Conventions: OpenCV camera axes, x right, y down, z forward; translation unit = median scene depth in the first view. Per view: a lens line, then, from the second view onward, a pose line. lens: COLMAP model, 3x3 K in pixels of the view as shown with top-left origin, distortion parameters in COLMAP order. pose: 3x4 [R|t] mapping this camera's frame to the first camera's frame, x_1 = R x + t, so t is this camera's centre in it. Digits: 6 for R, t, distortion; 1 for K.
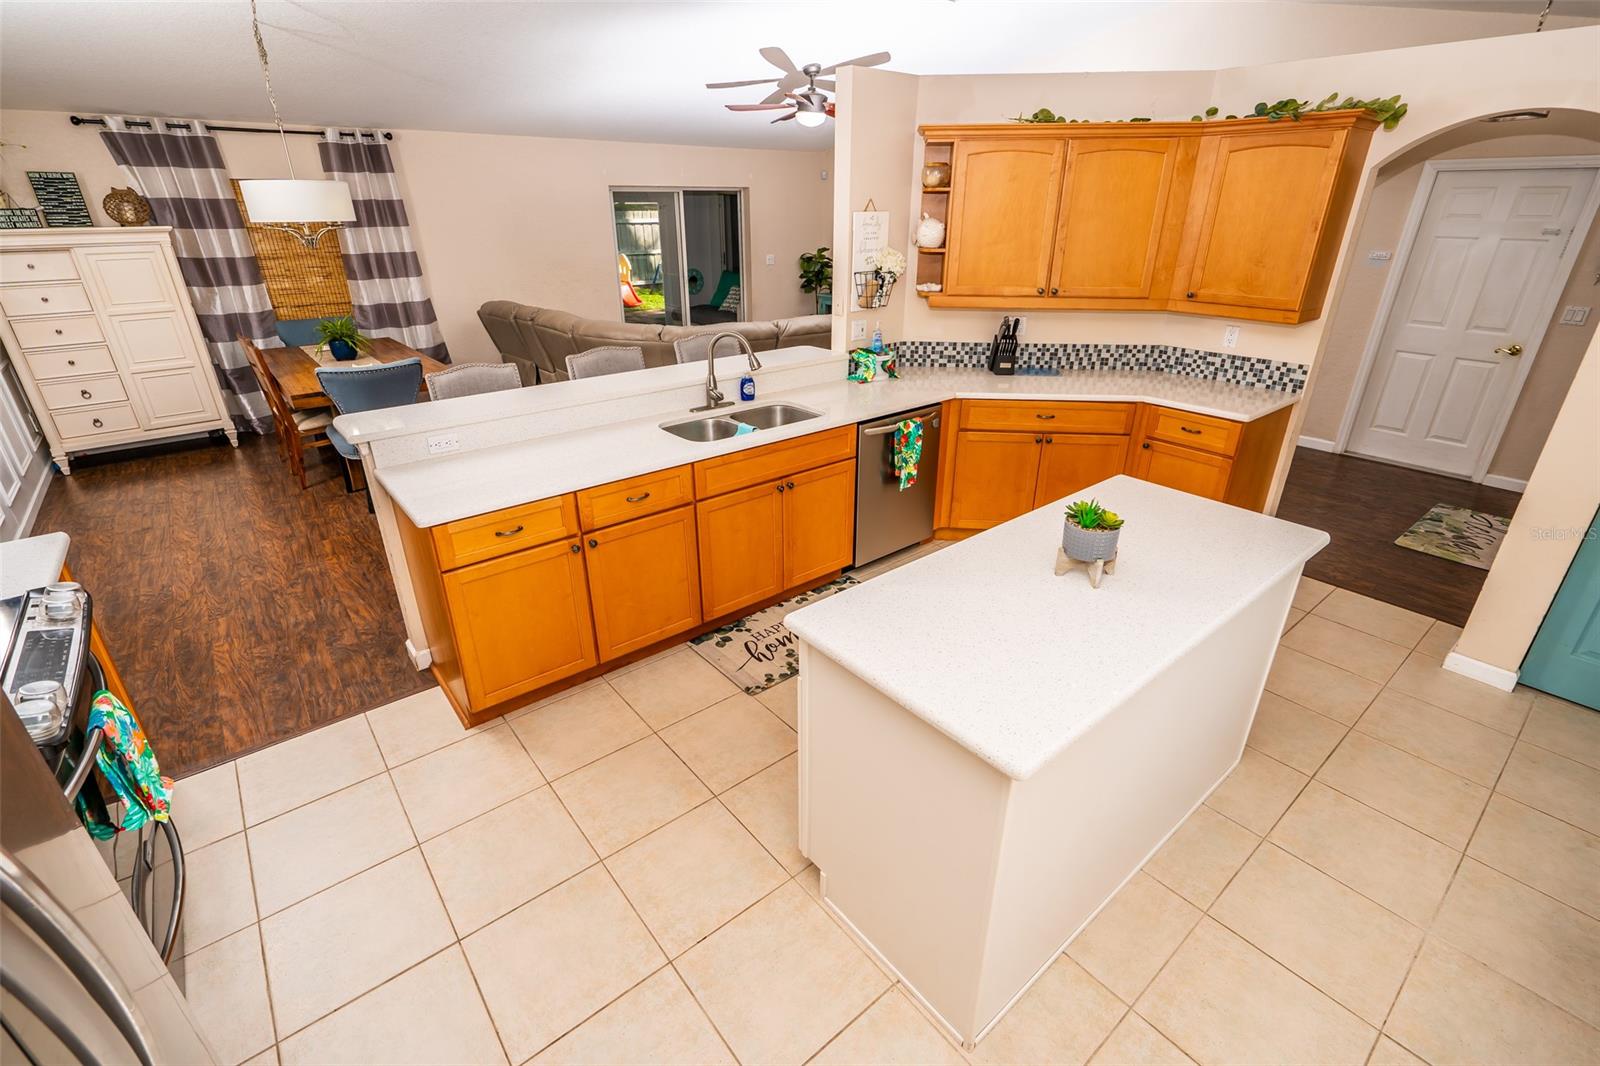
lens RADIAL K [[719.2, 0, 799.0], [0, 719.2, 531.0], [0, 0, 1]] dist [-0.003065, 0.000471]
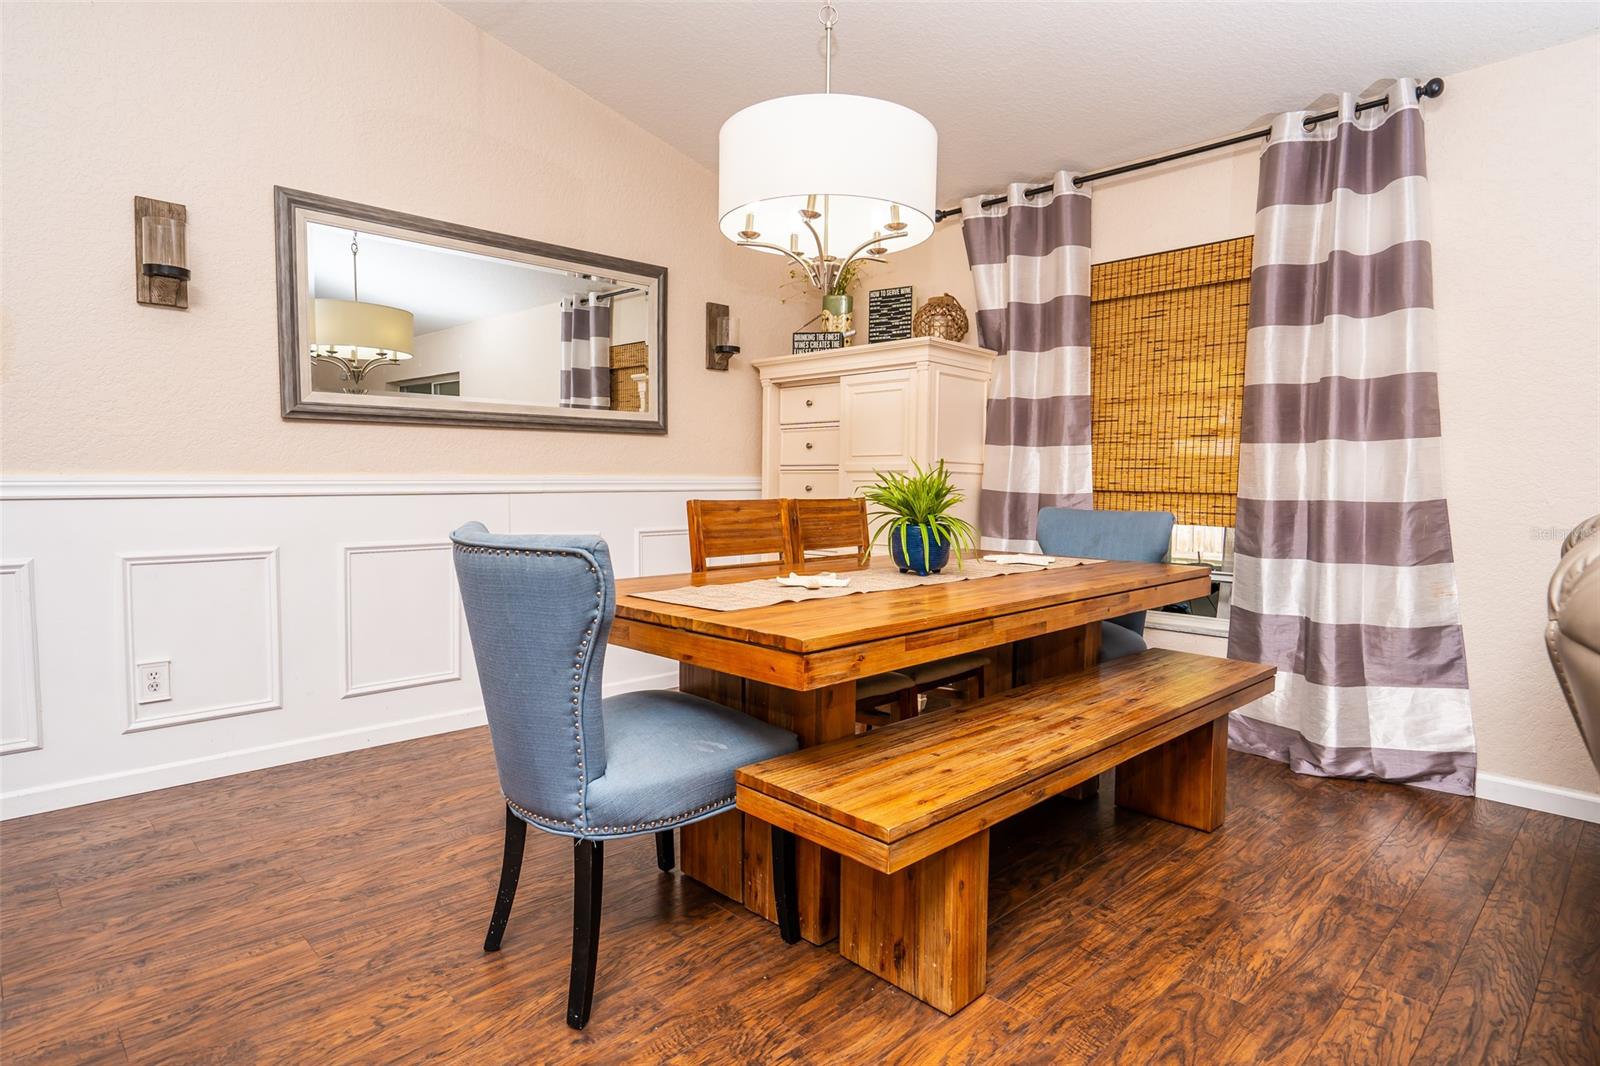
lens RADIAL K [[864.6, 0, 801.7], [0, 864.6, 523.0], [0, 0, 1]] dist [0.010923, -0.000128]
pose [[0.096338, 0.053116, -0.993930, -0.195299], [-0.420273, 0.907365, 0.007754, -0.300710], [0.902269, 0.416975, 0.109737, 1.096716]]
